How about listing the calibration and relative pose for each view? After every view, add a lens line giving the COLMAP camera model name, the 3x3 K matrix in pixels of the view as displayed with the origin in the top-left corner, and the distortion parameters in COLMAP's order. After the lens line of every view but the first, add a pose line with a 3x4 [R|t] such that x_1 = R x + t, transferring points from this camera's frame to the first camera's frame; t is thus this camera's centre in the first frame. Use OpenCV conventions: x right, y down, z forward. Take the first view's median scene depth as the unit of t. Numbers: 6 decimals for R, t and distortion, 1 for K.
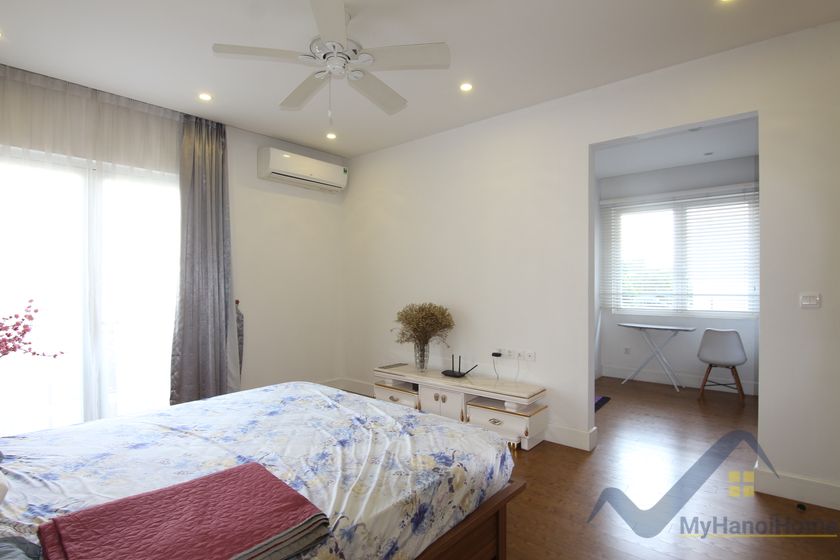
lens RADIAL K [[448.5, 0, 420.0], [0, 448.5, 280.0], [0, 0, 1]] dist [-0.003765, -0.000846]
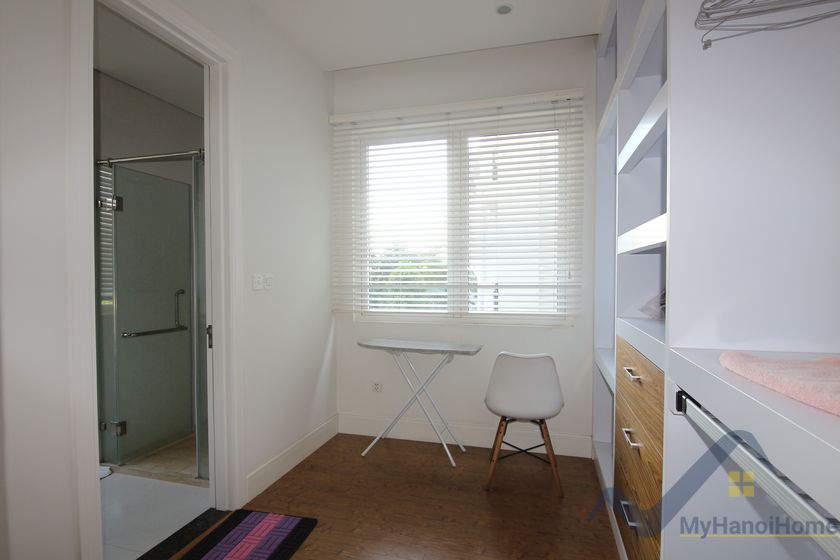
lens RADIAL K [[437.3, 0, 420.0], [0, 437.3, 280.0], [0, 0, 1]] dist [0.000412, 0.000020]
pose [[0.914764, -0.009929, 0.403867, 0.324047], [0.003233, 0.999846, 0.017257, 0.015216], [-0.403976, -0.014481, 0.914655, 0.529129]]
